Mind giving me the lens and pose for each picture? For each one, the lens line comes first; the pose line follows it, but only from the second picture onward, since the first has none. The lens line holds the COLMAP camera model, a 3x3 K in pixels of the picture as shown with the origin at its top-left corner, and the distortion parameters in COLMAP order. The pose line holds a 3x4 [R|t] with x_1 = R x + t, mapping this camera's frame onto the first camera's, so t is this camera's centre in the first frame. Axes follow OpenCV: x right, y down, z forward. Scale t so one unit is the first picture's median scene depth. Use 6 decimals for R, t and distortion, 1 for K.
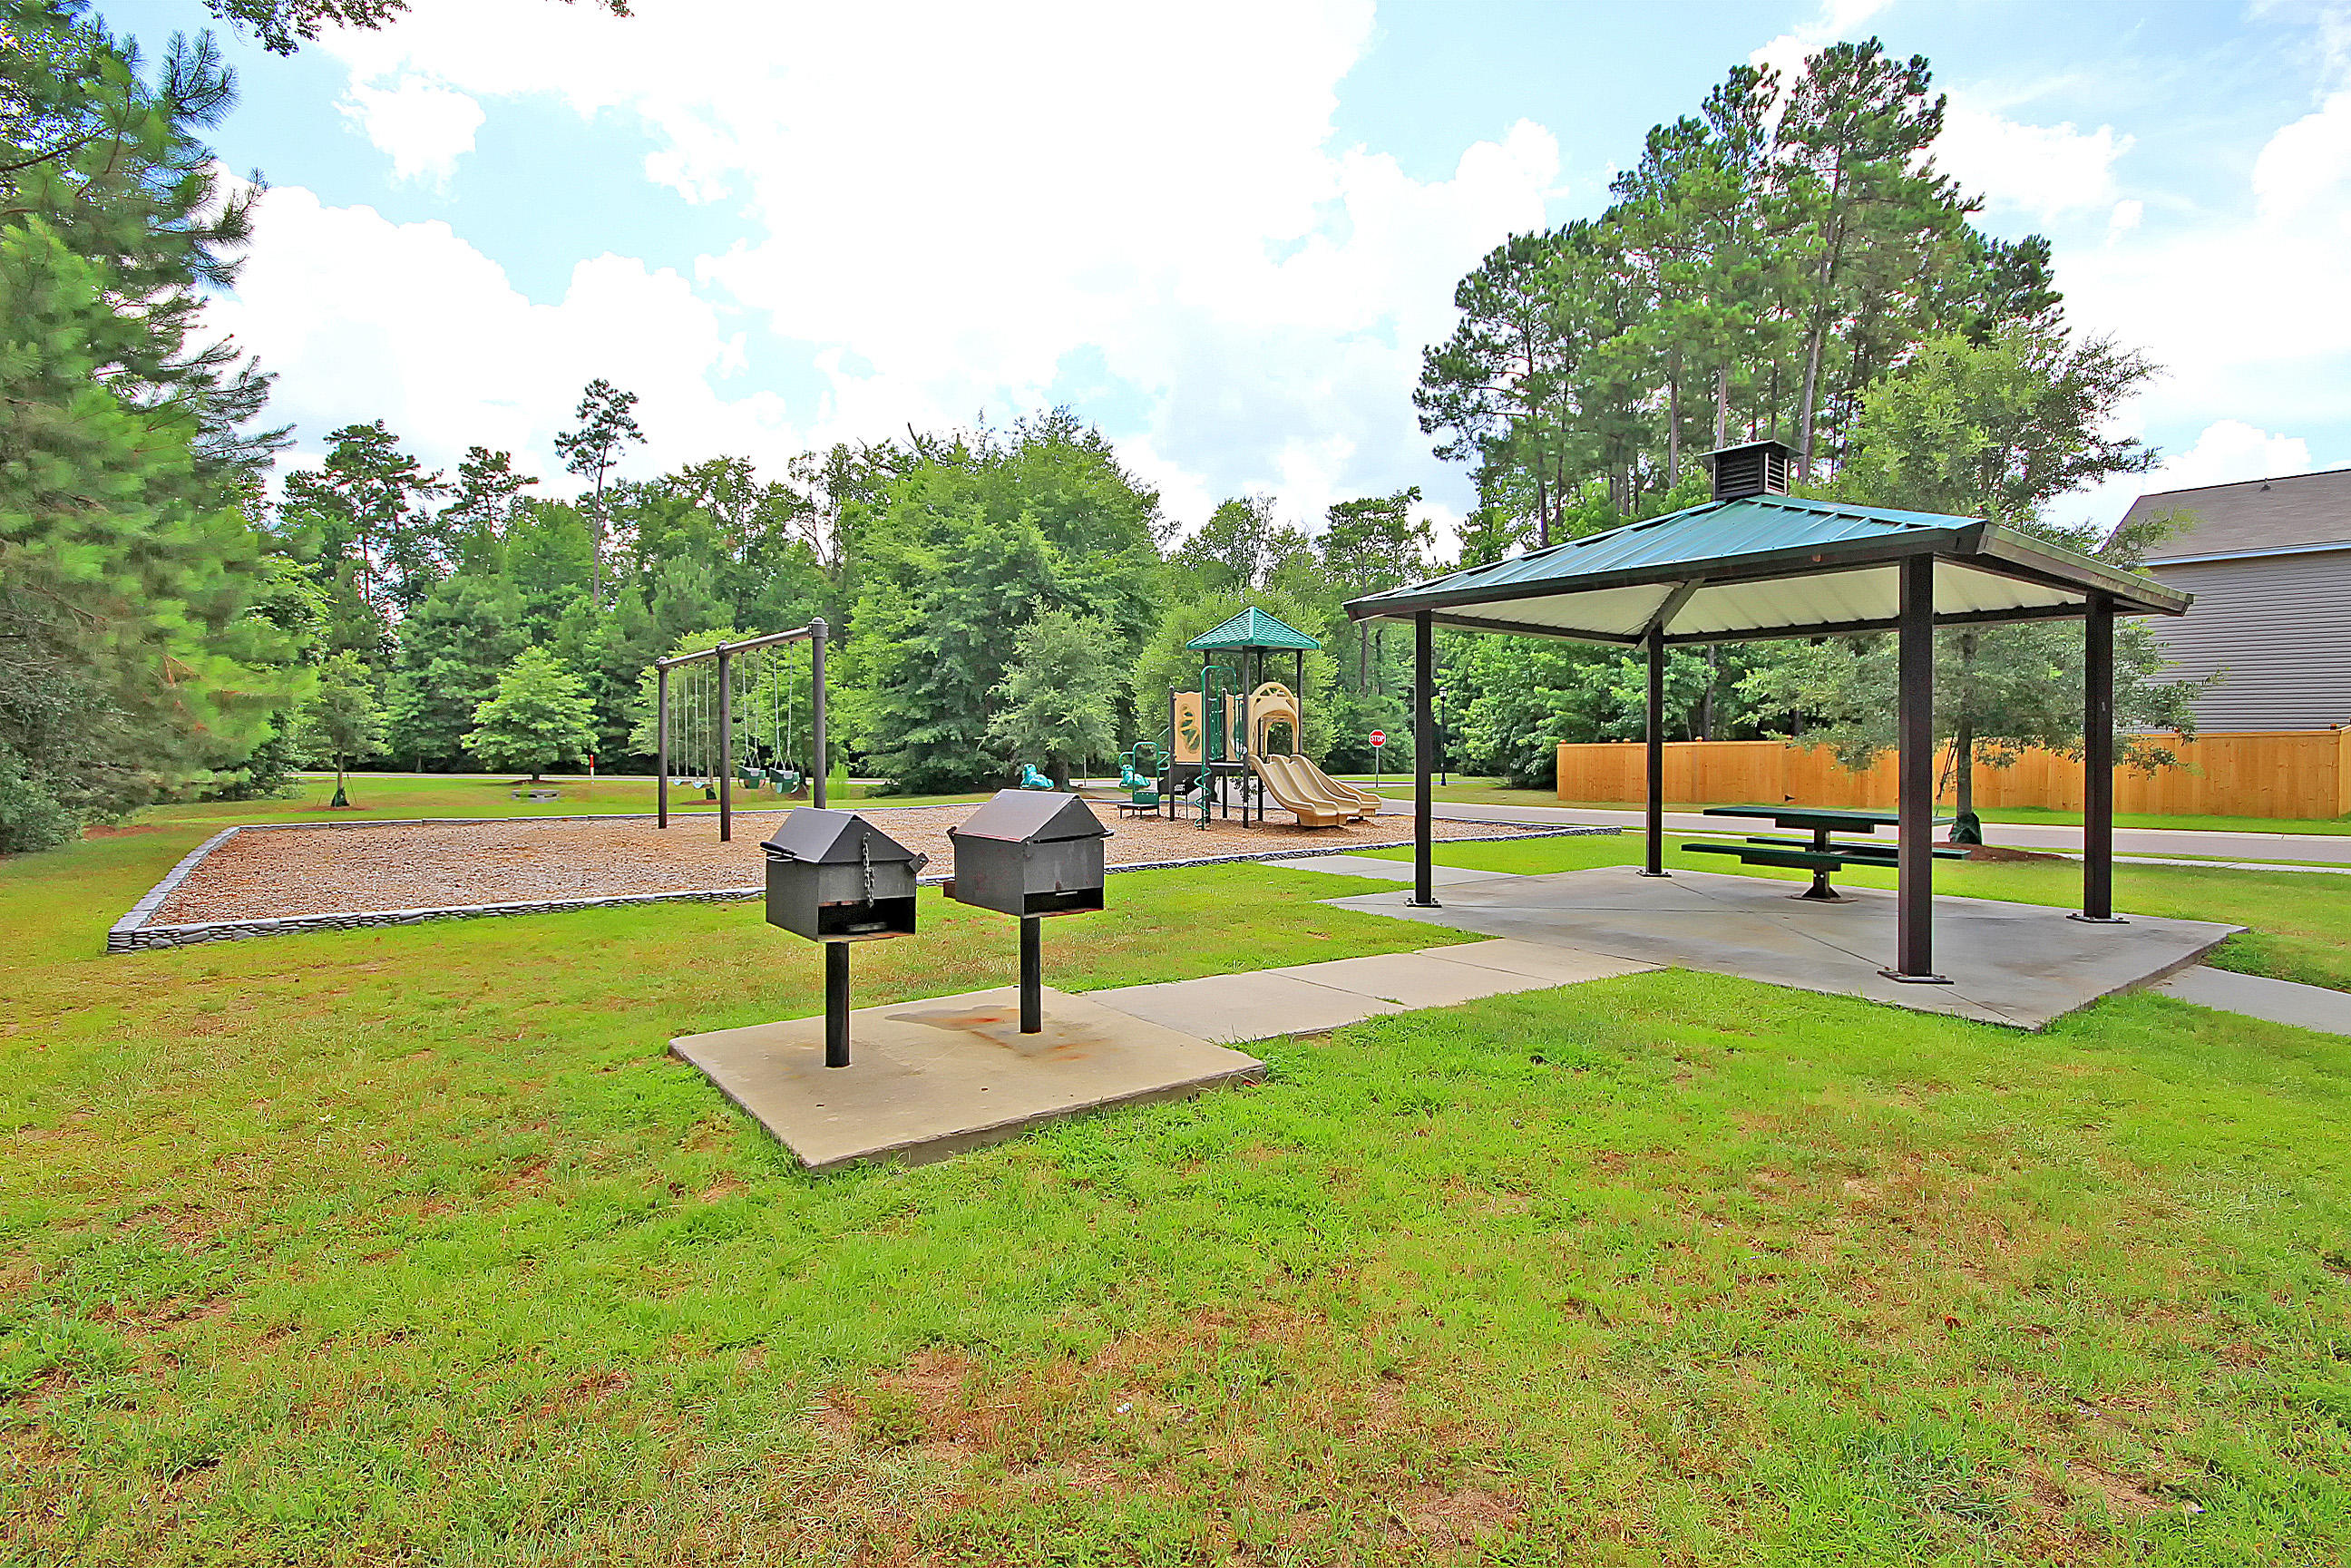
lens RADIAL K [[1135.0, 0, 1175.5], [0, 1135.0, 784.0], [0, 0, 1]] dist [0.000485, -0.012803]
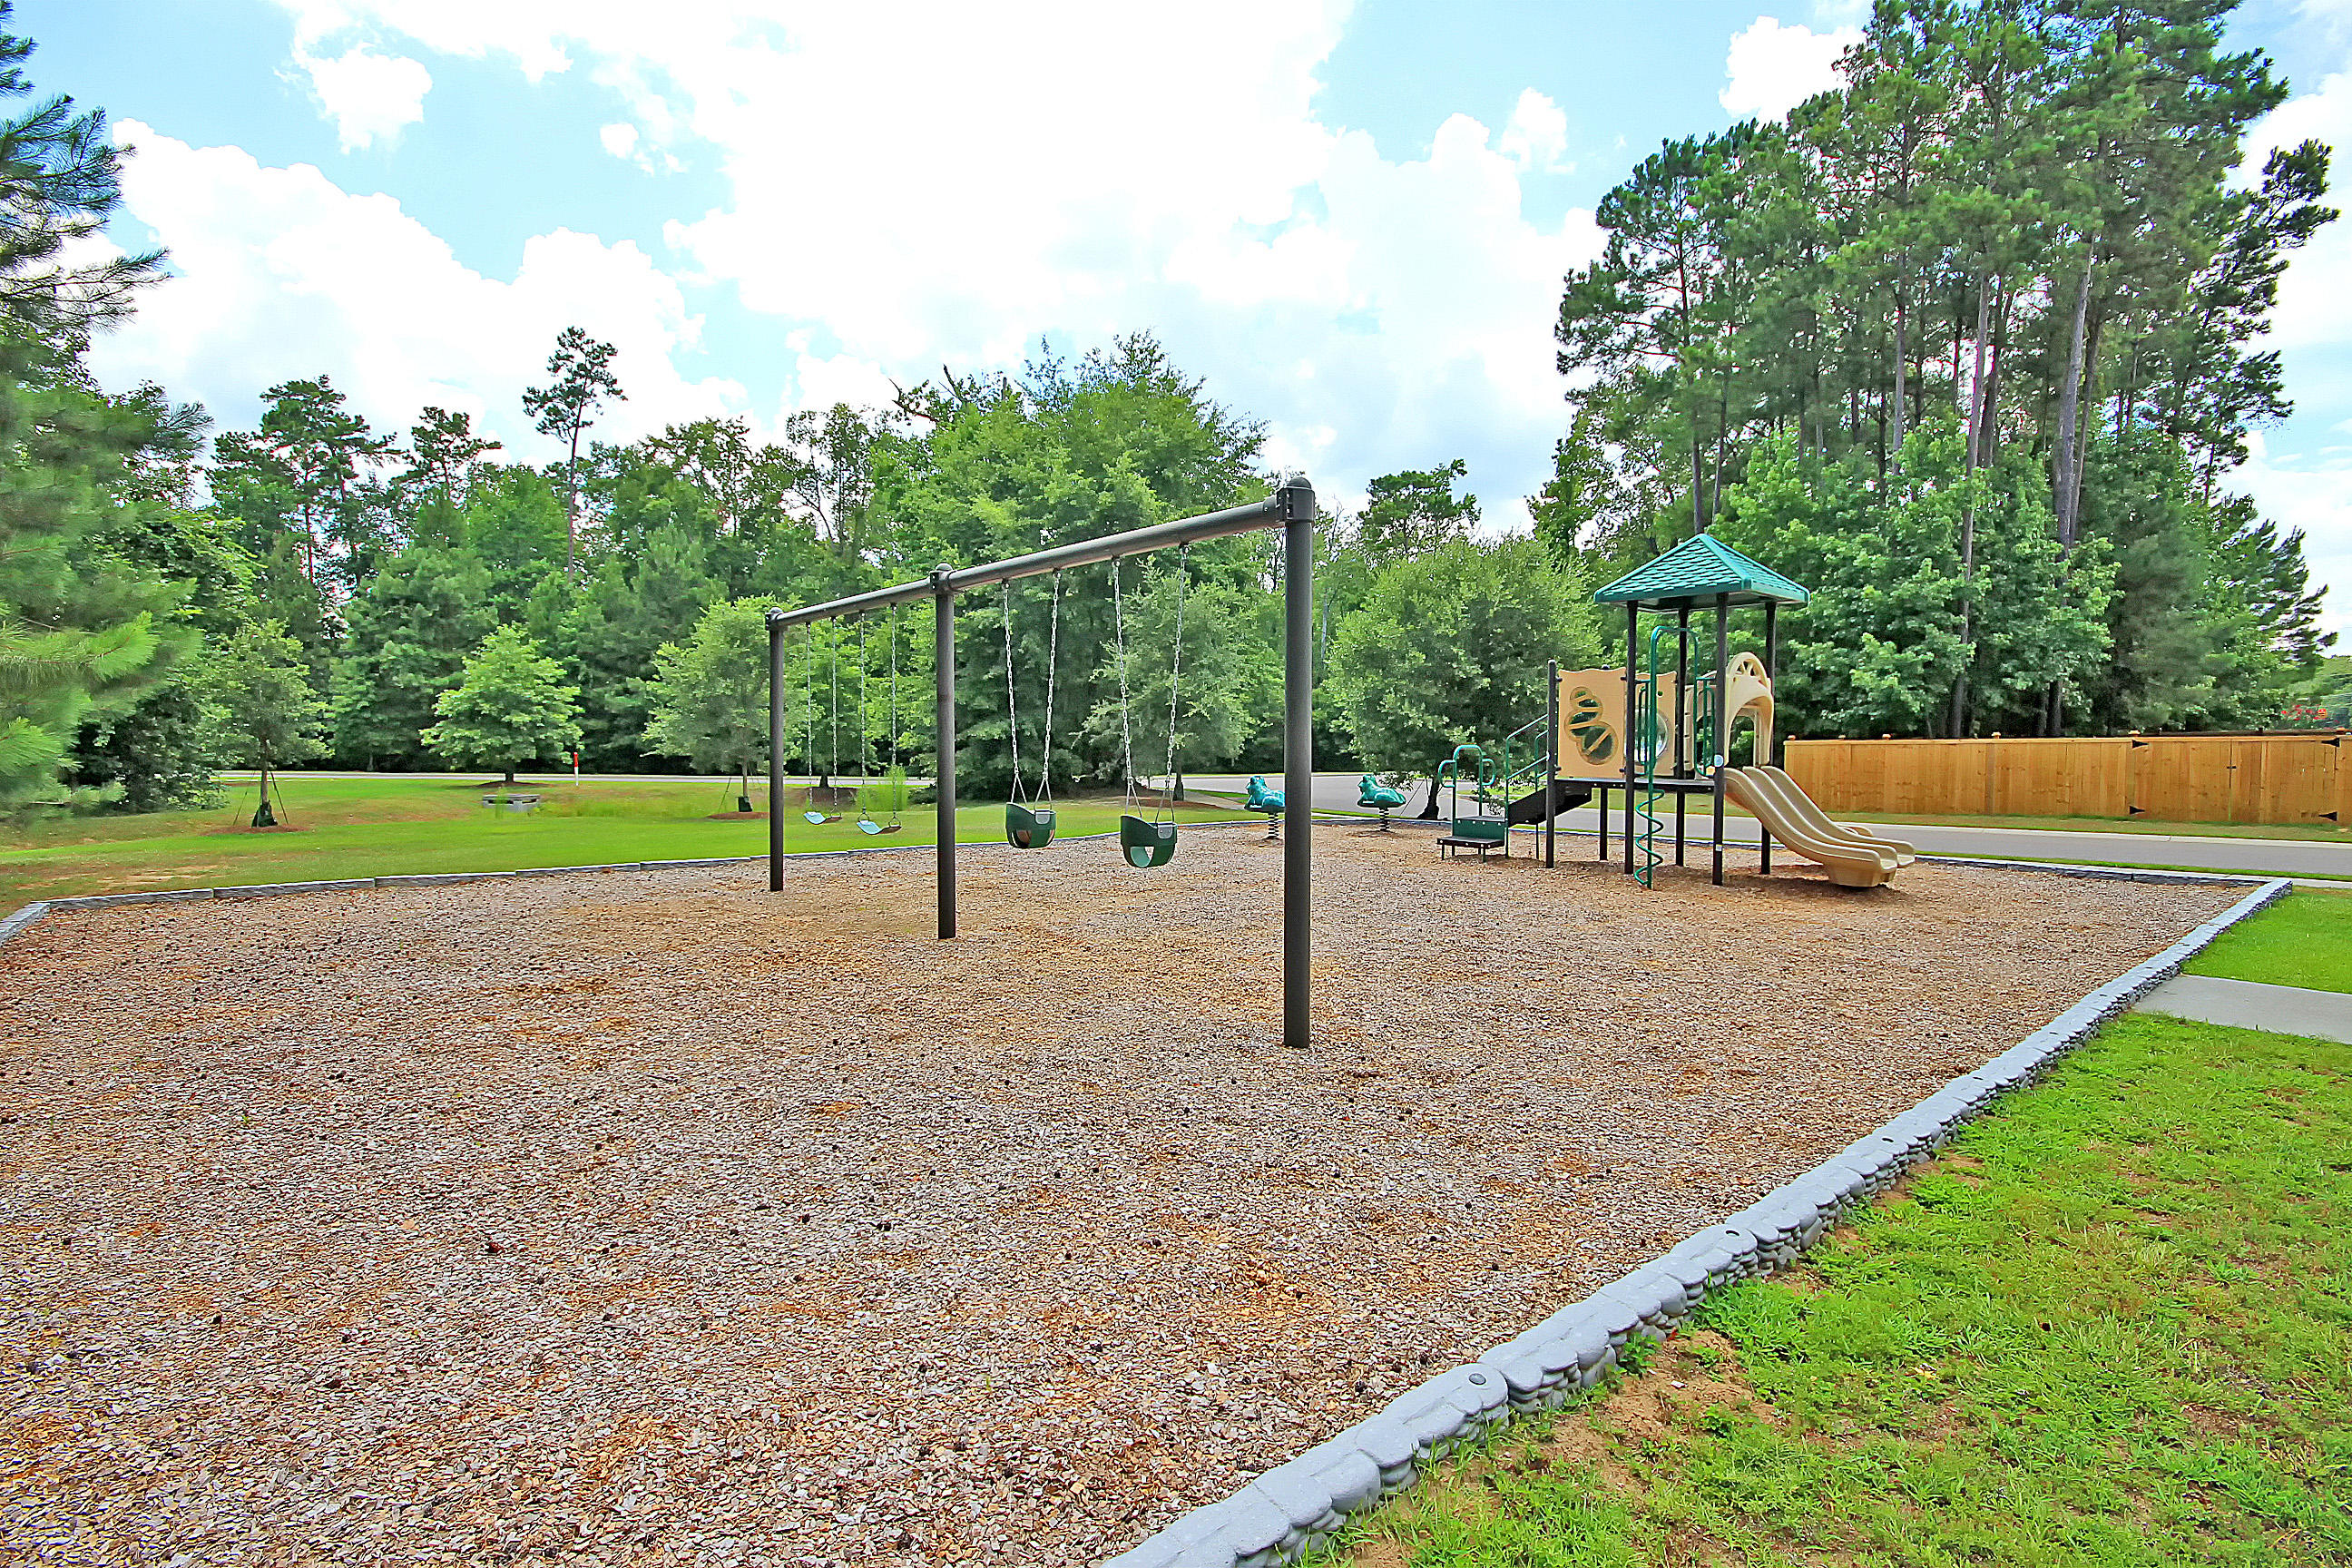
lens RADIAL K [[1158.6, 0, 1176.0], [0, 1158.6, 784.0], [0, 0, 1]] dist [0.003415, -0.013704]
pose [[0.999811, -0.001371, 0.019406, -0.056523], [0.001252, 0.999980, 0.006167, -0.004674], [-0.019414, -0.006141, 0.999793, 0.084802]]
